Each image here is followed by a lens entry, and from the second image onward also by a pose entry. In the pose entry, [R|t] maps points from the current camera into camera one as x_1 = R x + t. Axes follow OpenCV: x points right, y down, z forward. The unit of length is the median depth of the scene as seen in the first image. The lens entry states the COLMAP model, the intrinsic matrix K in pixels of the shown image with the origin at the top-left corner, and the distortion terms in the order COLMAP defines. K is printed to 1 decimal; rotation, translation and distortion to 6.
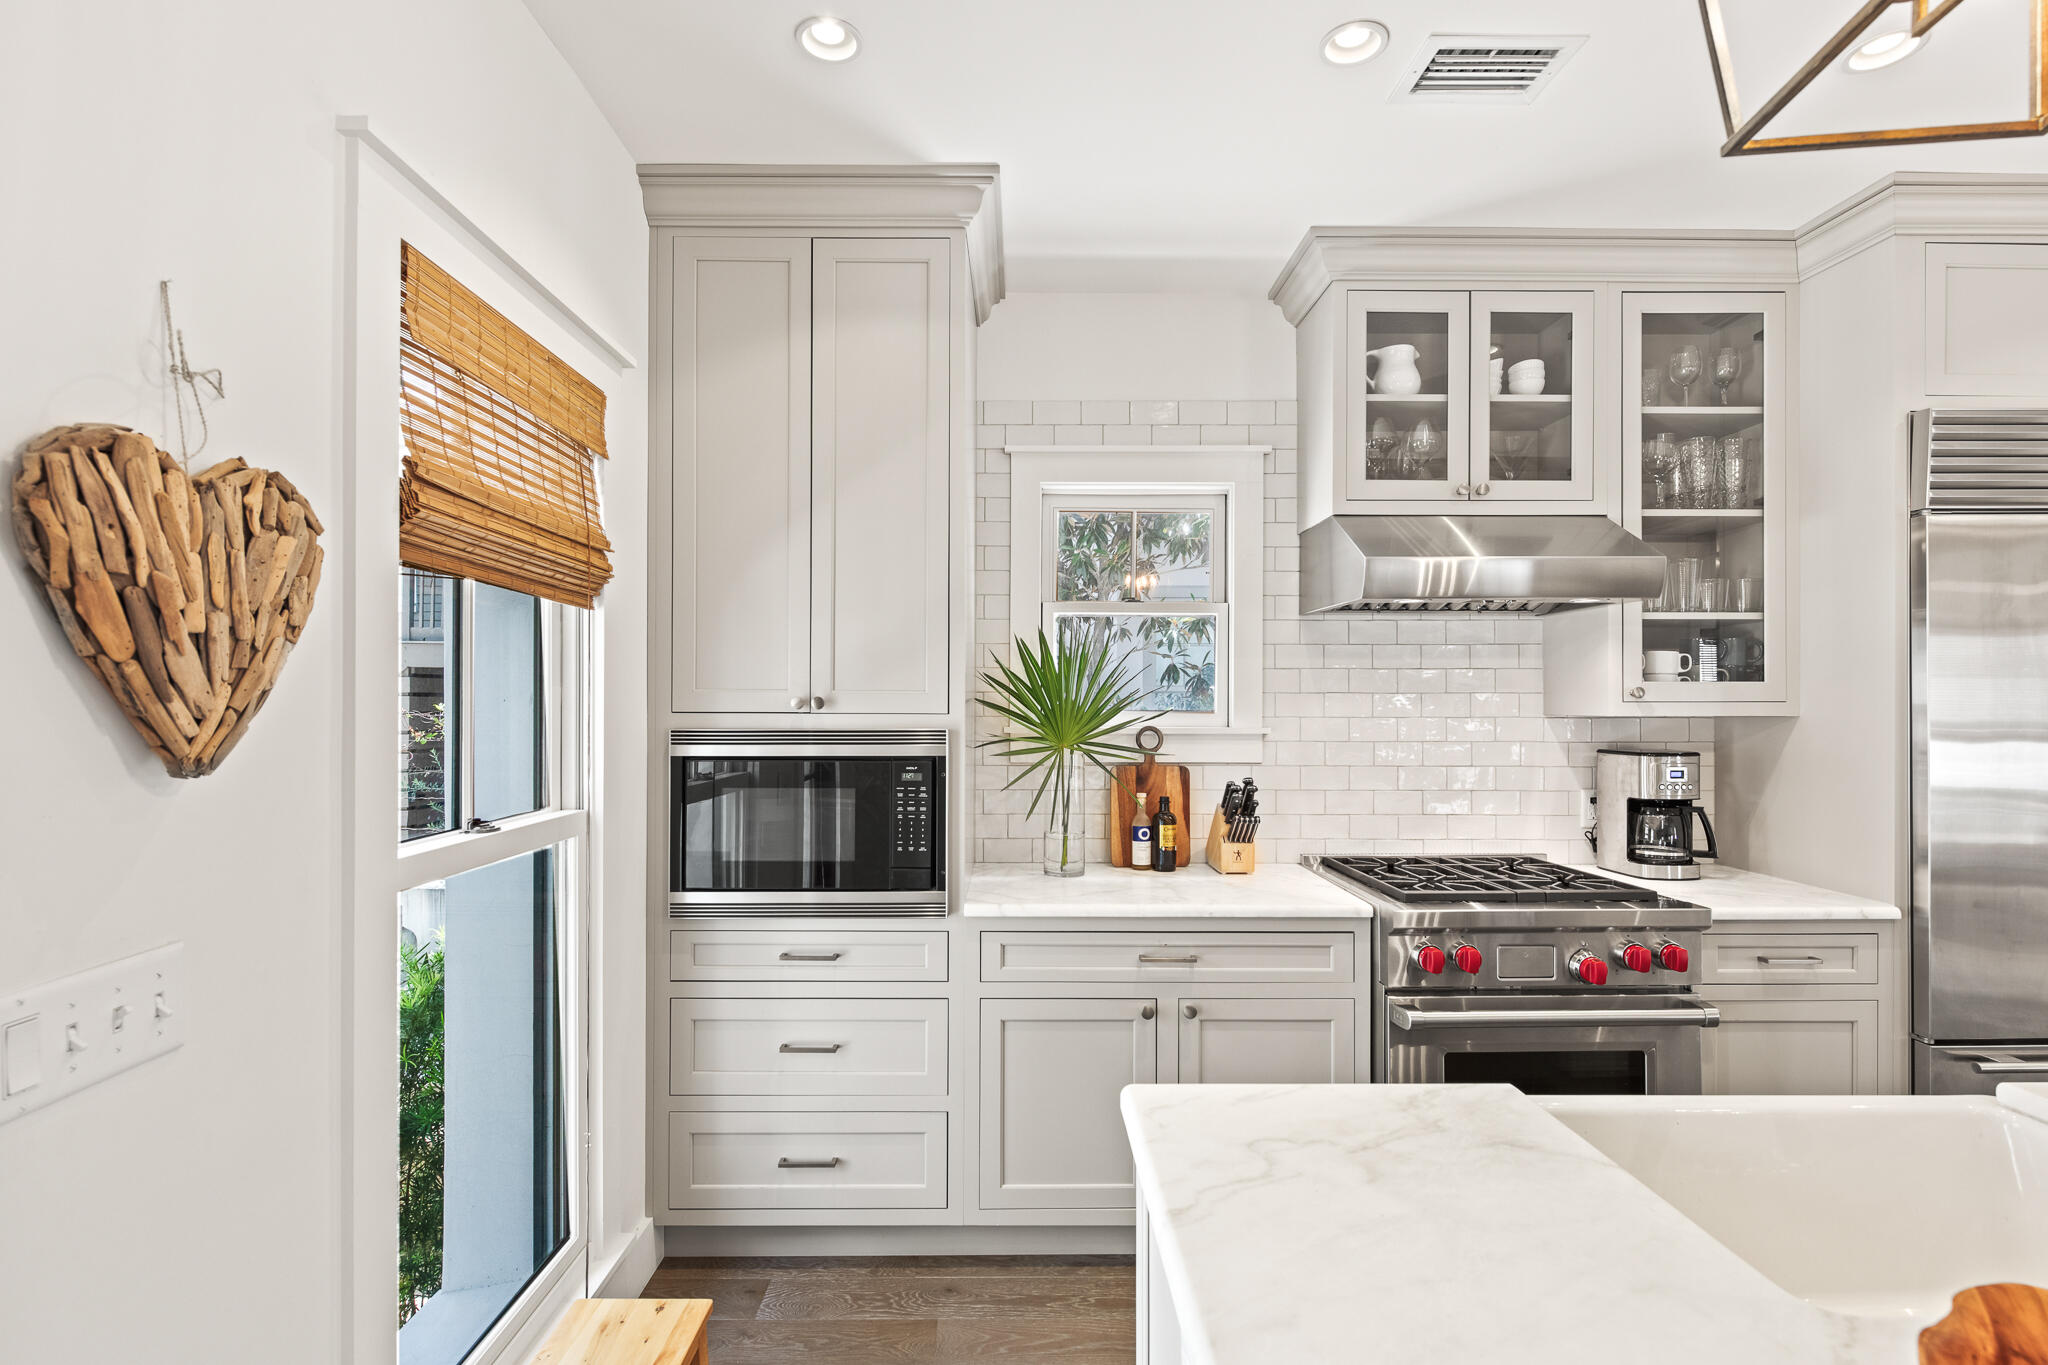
lens RADIAL K [[1003.9, 0, 1026.1], [0, 1003.9, 692.9], [0, 0, 1]] dist [-0.000448, 0.000023]
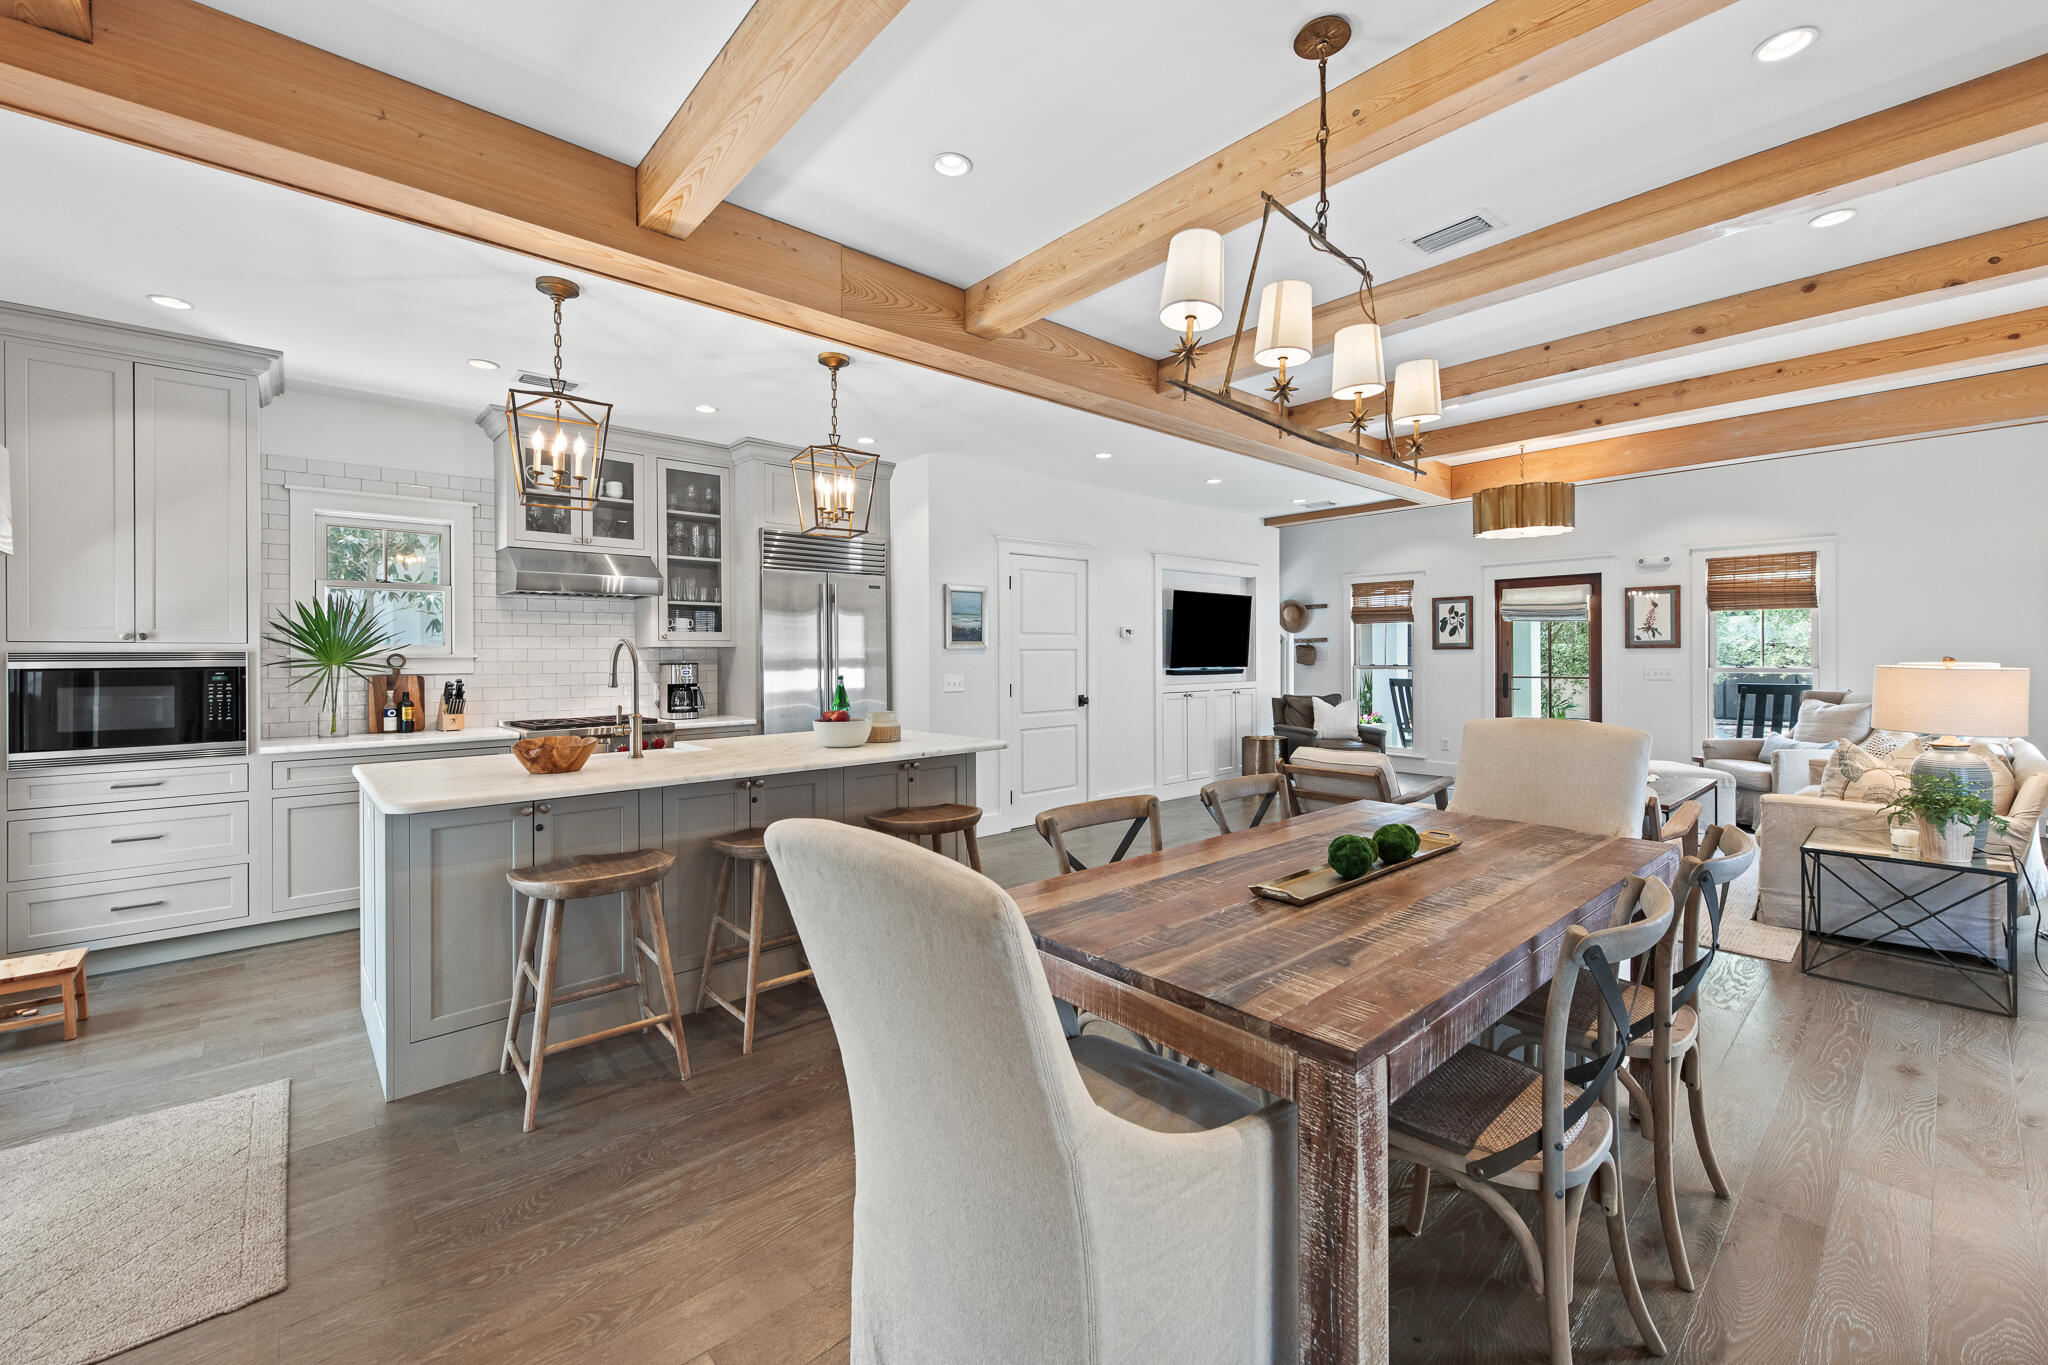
lens RADIAL K [[826.4, 0, 1037.3], [0, 826.4, 655.1], [0, 0, 1]] dist [-0.001479, -0.000224]
pose [[0.742962, -0.005804, 0.669309, -0.013069], [0.001160, 0.999972, 0.007384, 0.028586], [-0.669333, -0.004710, 0.742948, -0.913910]]
